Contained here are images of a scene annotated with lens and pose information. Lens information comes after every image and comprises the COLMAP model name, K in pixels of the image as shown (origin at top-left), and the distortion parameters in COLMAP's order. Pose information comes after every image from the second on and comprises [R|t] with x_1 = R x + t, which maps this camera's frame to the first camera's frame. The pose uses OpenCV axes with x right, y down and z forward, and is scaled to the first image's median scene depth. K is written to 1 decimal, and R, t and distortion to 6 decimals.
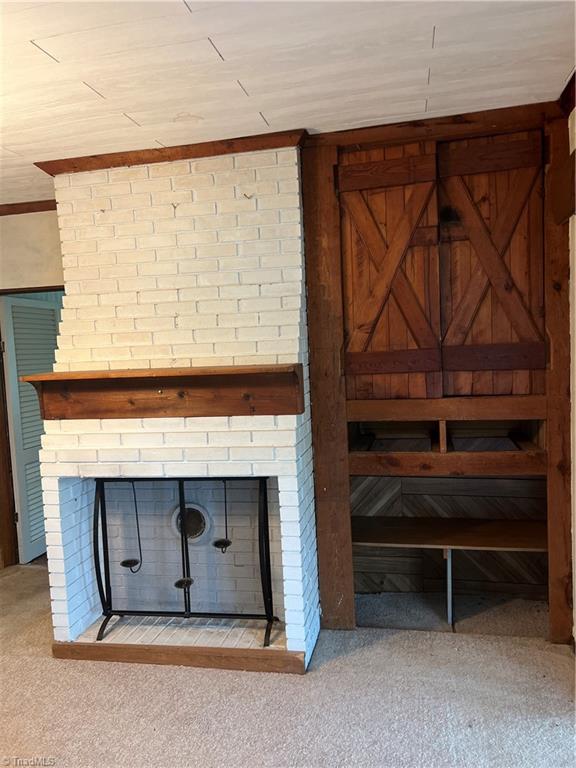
lens RADIAL K [[585.1, 0, 285.4], [0, 585.1, 381.8], [0, 0, 1]] dist [0.047020, -0.035590]
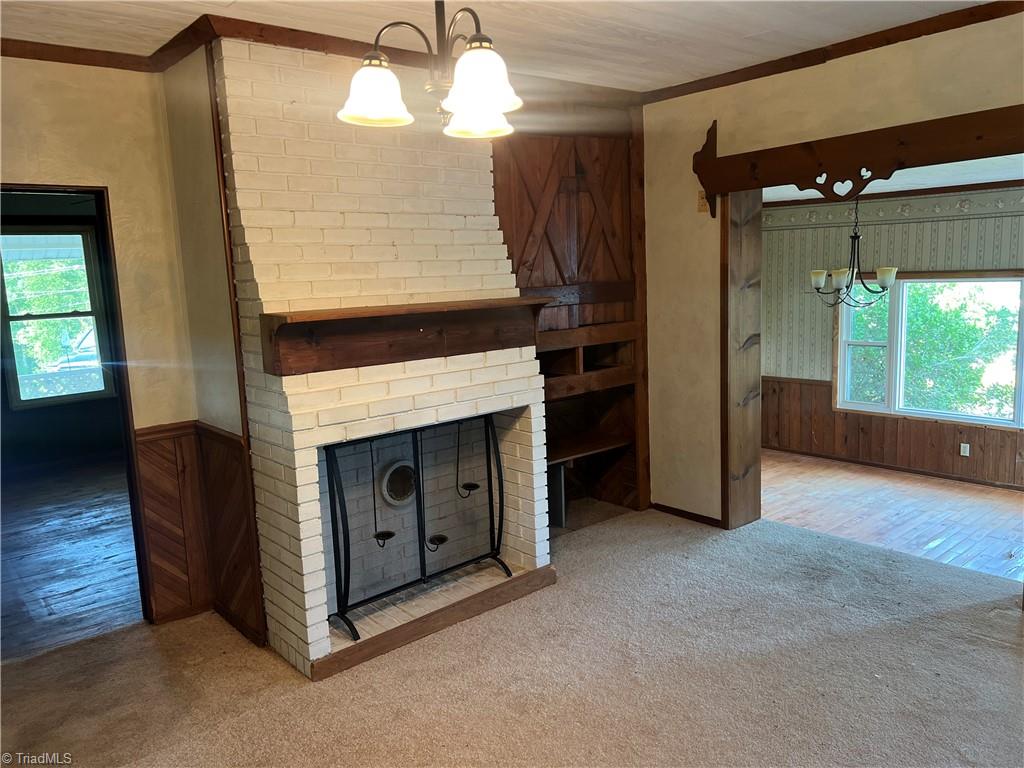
lens RADIAL K [[780.2, 0, 503.3], [0, 780.2, 382.5], [0, 0, 1]] dist [0.047020, -0.035590]
pose [[0.607734, -0.090348, 0.788985, -1.044525], [0.068891, 0.995760, 0.060962, 0.031594], [-0.791147, 0.017305, 0.611381, 0.174742]]
